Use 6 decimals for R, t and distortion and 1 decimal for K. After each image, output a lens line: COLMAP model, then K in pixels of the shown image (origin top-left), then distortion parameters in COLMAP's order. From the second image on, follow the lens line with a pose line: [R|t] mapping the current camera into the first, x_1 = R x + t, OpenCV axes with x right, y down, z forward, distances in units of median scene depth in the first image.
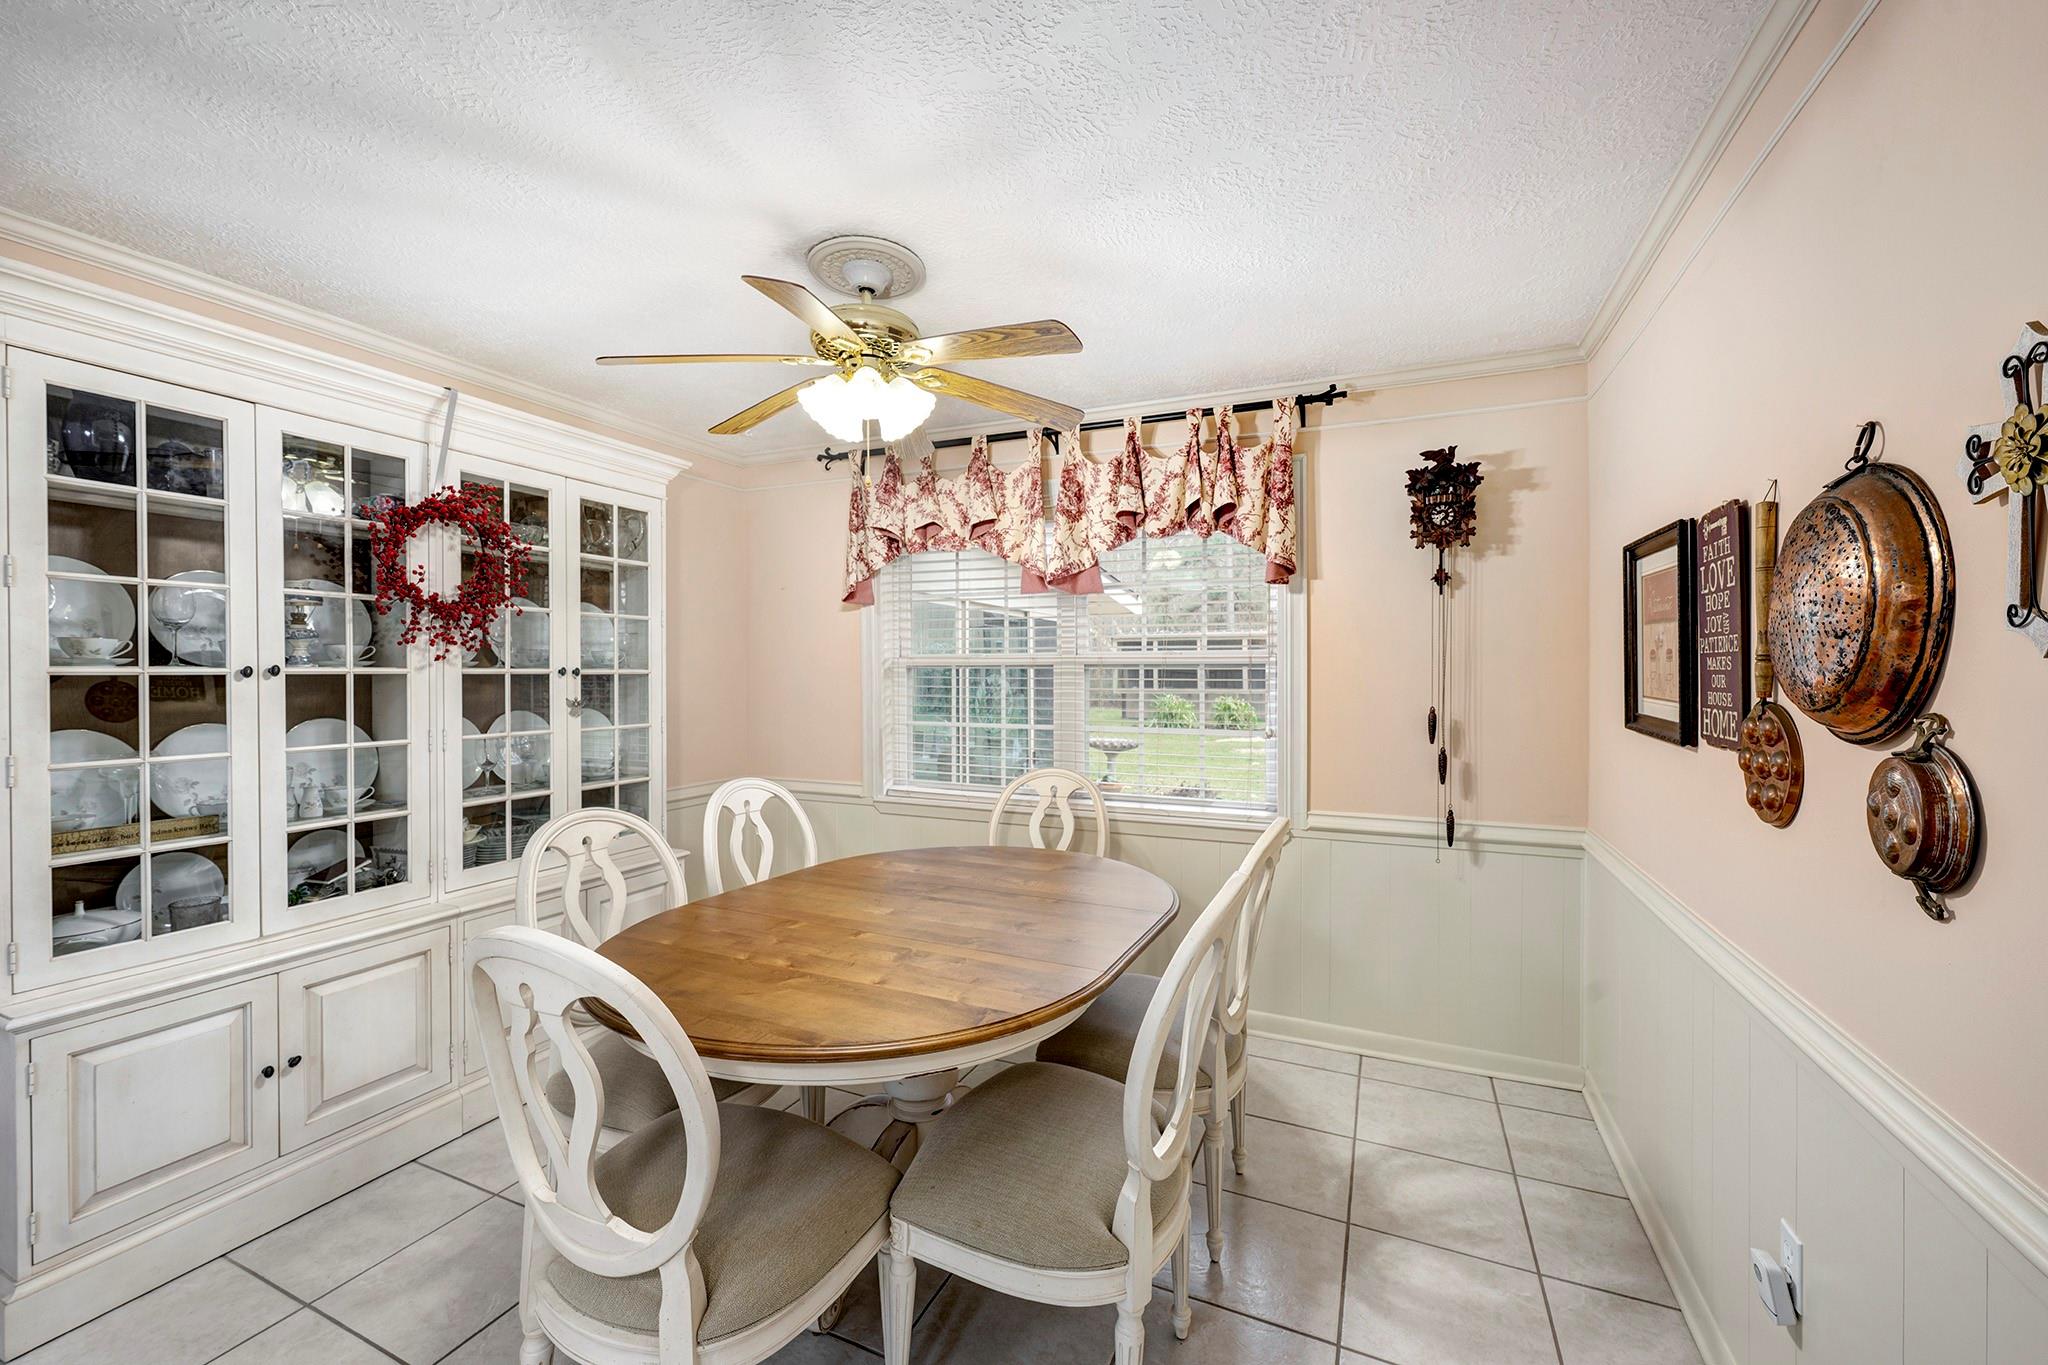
lens RADIAL K [[789.2, 0, 1027.9], [0, 789.2, 674.4], [0, 0, 1]] dist [0.001466, 0.000056]
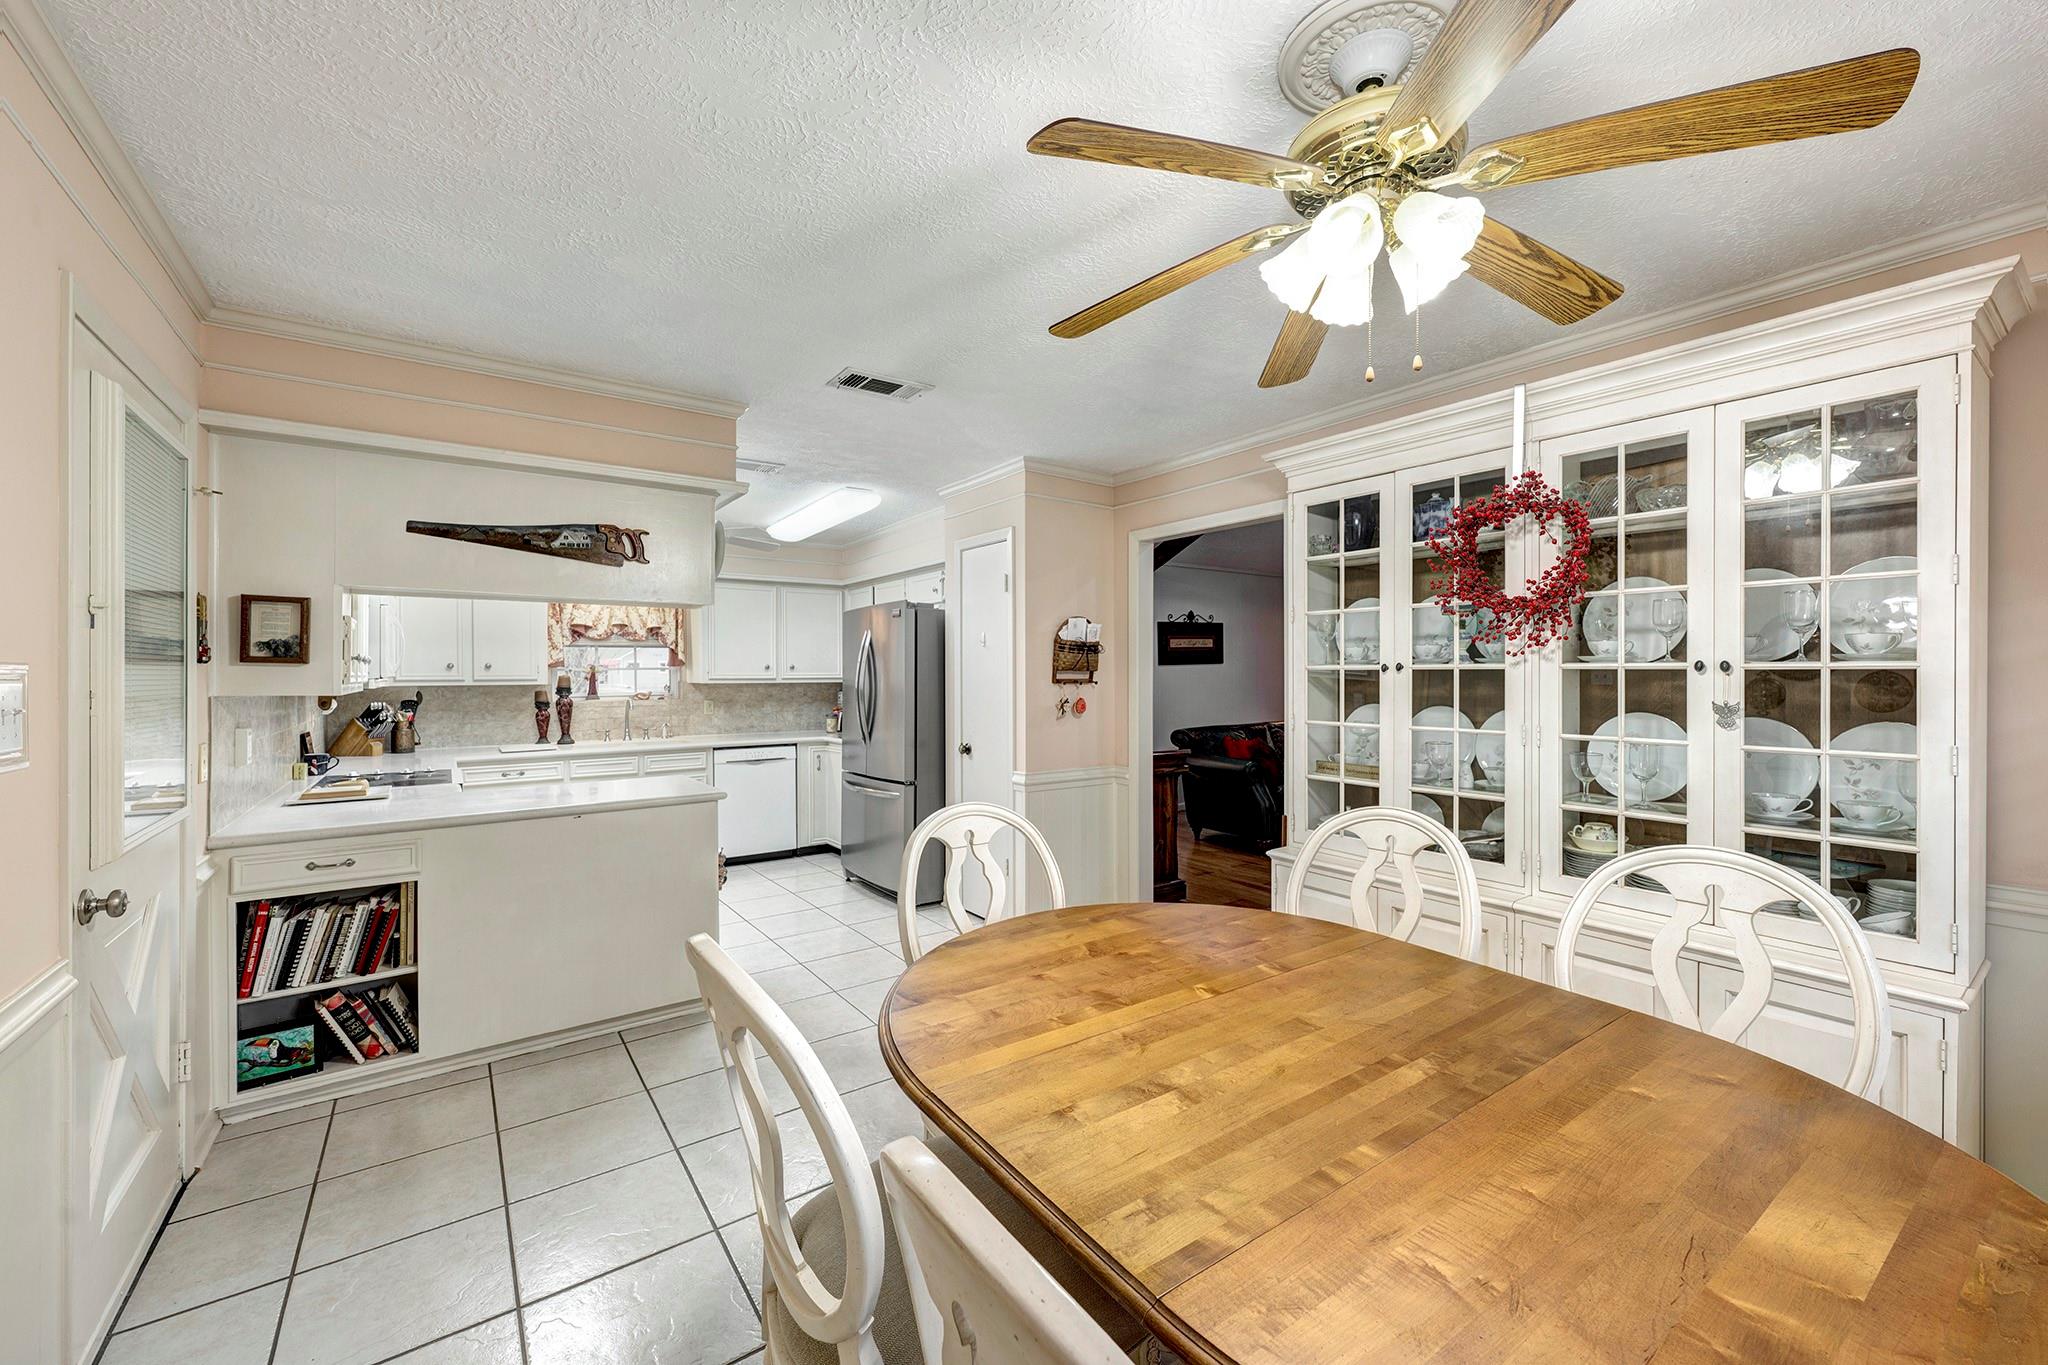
lens RADIAL K [[789.2, 0, 1027.9], [0, 789.2, 674.4], [0, 0, 1]] dist [0.001466, 0.000056]
pose [[-0.478234, 0.005503, -0.878215, 0.445591], [0.000247, 0.999981, 0.006131, -0.000333], [0.878233, 0.002715, -0.478226, 0.932532]]
